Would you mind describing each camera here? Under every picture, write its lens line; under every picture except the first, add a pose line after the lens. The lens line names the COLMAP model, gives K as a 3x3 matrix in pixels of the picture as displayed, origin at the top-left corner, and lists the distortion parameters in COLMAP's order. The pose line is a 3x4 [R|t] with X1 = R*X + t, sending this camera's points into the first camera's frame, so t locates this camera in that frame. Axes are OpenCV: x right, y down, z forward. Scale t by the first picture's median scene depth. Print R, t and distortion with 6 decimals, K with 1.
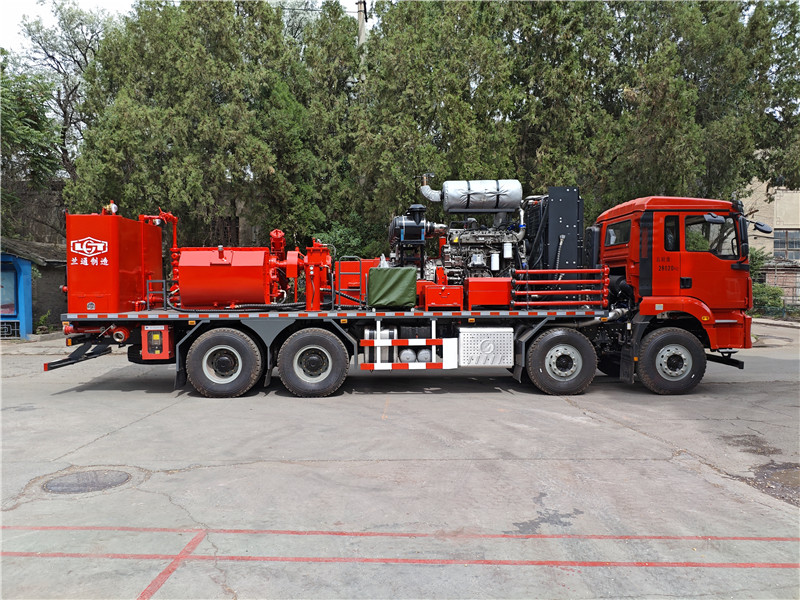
lens RADIAL K [[606.5, 0, 401.4], [0, 606.5, 294.1], [0, 0, 1]] dist [0.001866, -0.002070]
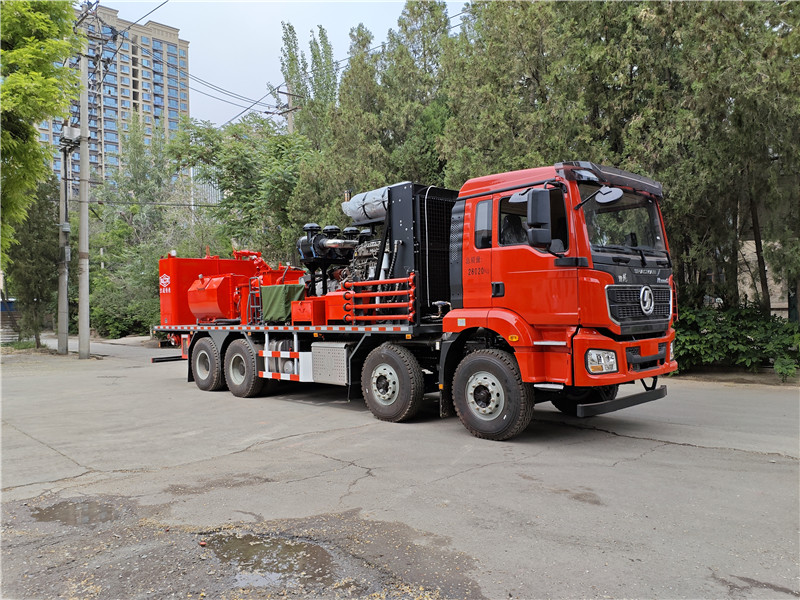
lens RADIAL K [[606.5, 0, 401.6], [0, 606.5, 301.6], [0, 0, 1]] dist [0.001866, -0.002070]
pose [[0.673730, -0.022165, -0.738645, 0.961985], [0.021392, 0.999716, -0.010487, 0.001256], [0.738667, -0.008735, 0.674013, 0.427578]]
